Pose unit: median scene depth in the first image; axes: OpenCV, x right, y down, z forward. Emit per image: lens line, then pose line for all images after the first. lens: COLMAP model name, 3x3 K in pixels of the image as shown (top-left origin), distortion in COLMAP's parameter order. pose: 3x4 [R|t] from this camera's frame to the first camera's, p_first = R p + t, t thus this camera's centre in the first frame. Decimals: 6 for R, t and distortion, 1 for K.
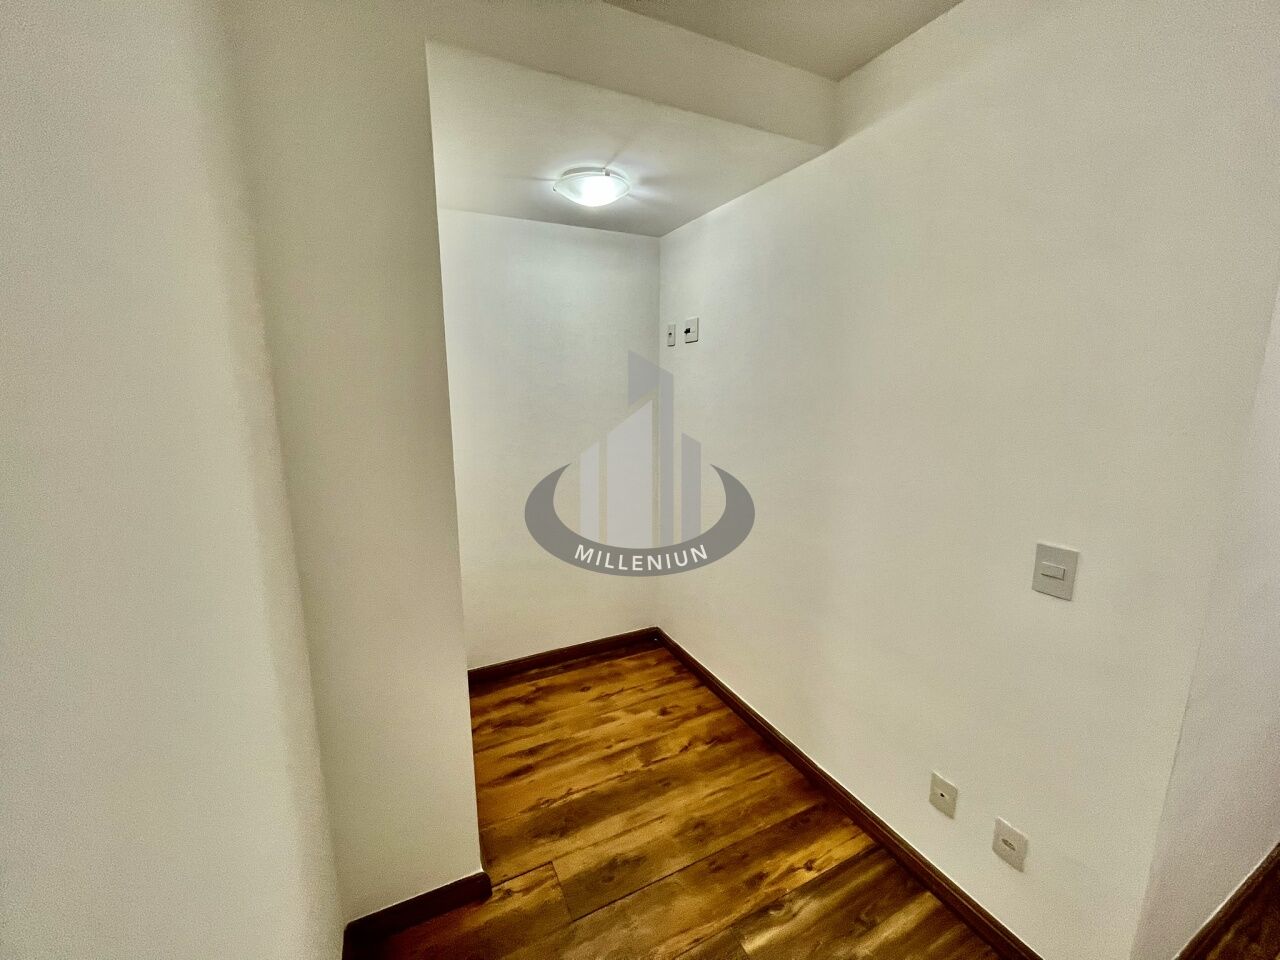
lens RADIAL K [[512.0, 0, 638.1], [0, 512.0, 480.0], [0, 0, 1]] dist [0.001275, 0.000192]
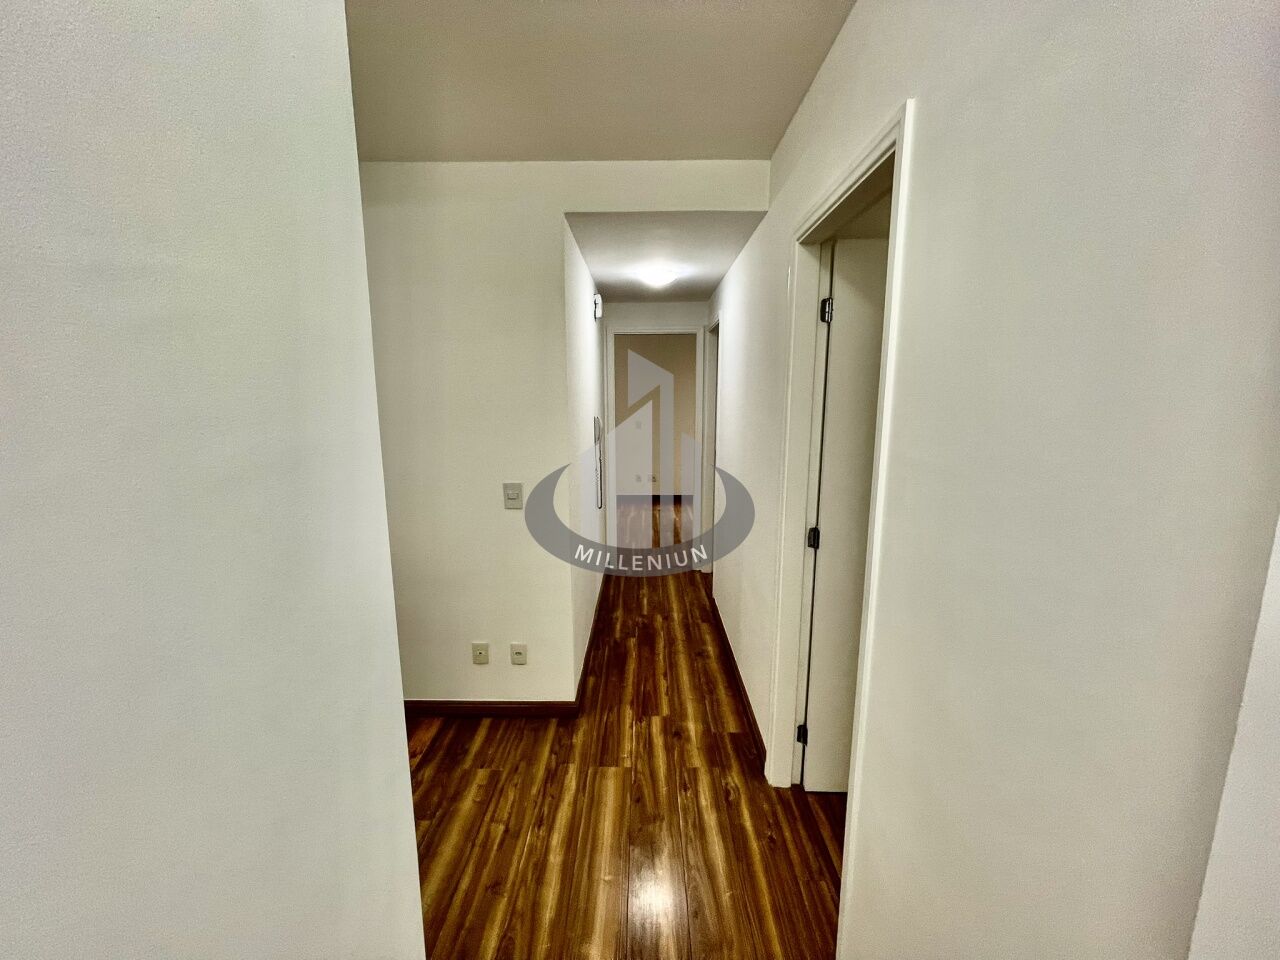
lens RADIAL K [[515.4, 0, 639.3], [0, 515.4, 481.4], [0, 0, 1]] dist [-0.003162, 0.001791]
pose [[0.449976, -0.145781, 0.881061, -0.545074], [0.173065, 0.982118, 0.074114, 0.049029], [-0.876111, 0.119131, 0.467160, -0.269976]]
